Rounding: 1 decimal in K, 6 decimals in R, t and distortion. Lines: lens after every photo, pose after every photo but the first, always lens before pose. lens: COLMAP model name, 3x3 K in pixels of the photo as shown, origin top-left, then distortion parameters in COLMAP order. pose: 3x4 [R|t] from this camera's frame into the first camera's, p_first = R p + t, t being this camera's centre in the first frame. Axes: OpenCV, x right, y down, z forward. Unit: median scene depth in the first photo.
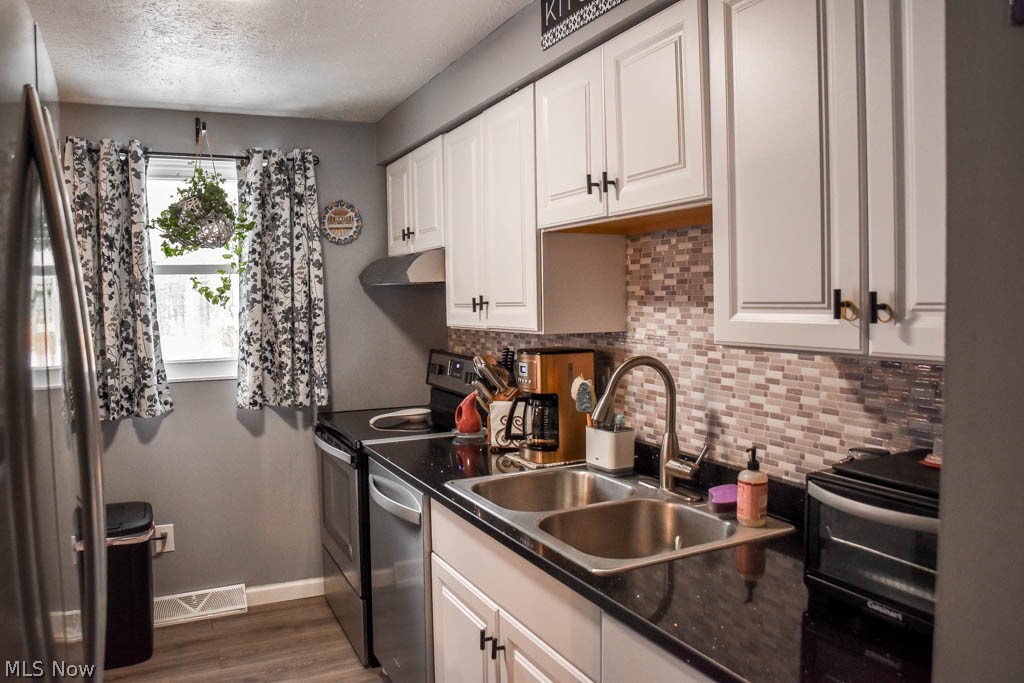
lens RADIAL K [[781.1, 0, 512.0], [0, 781.1, 341.5], [0, 0, 1]] dist [-0.072226, 0.001162]
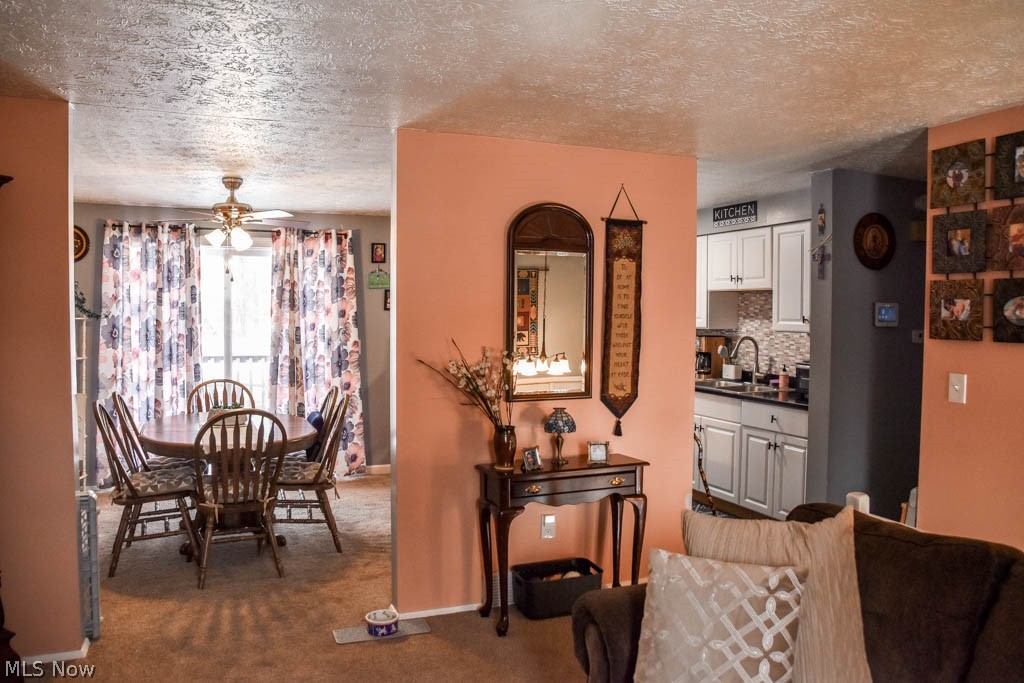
lens RADIAL K [[781.1, 0, 512.0], [0, 781.1, 341.5], [0, 0, 1]] dist [-0.072226, 0.001162]
pose [[0.997761, 0.023823, -0.062491, -0.514390], [-0.024672, 0.999613, -0.012855, 0.094190], [0.062160, 0.014368, 0.997963, -1.897600]]
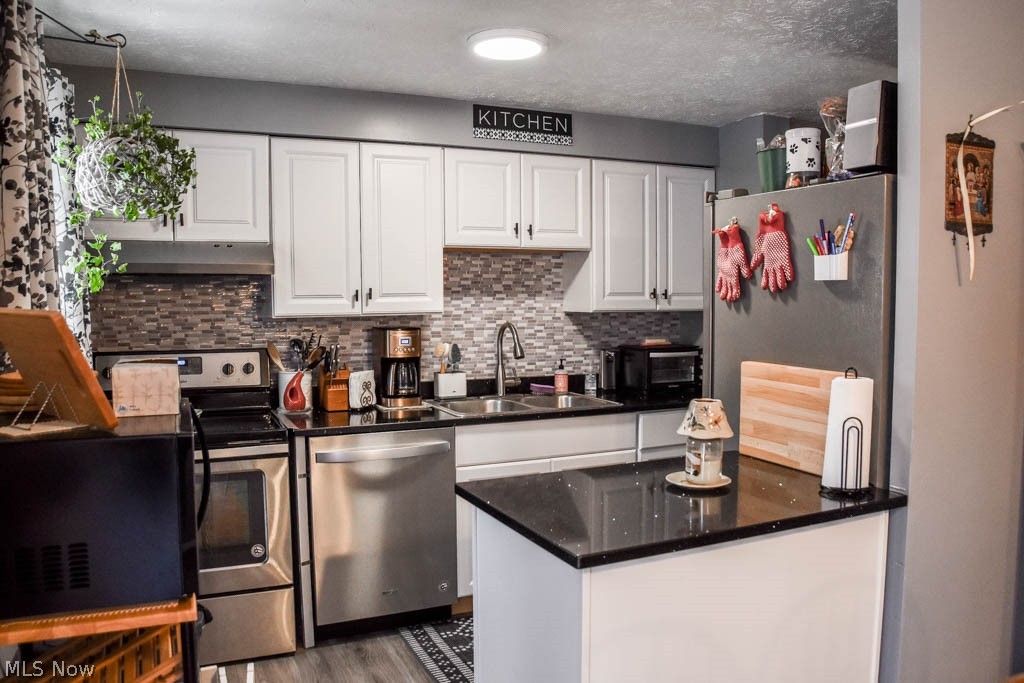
lens RADIAL K [[781.1, 0, 512.0], [0, 781.1, 341.5], [0, 0, 1]] dist [-0.072226, 0.001162]
pose [[0.023285, -0.044536, 0.998736, -1.637040], [0.060129, 0.997261, 0.043068, -0.015500], [-0.997919, 0.059050, 0.025900, 0.924452]]
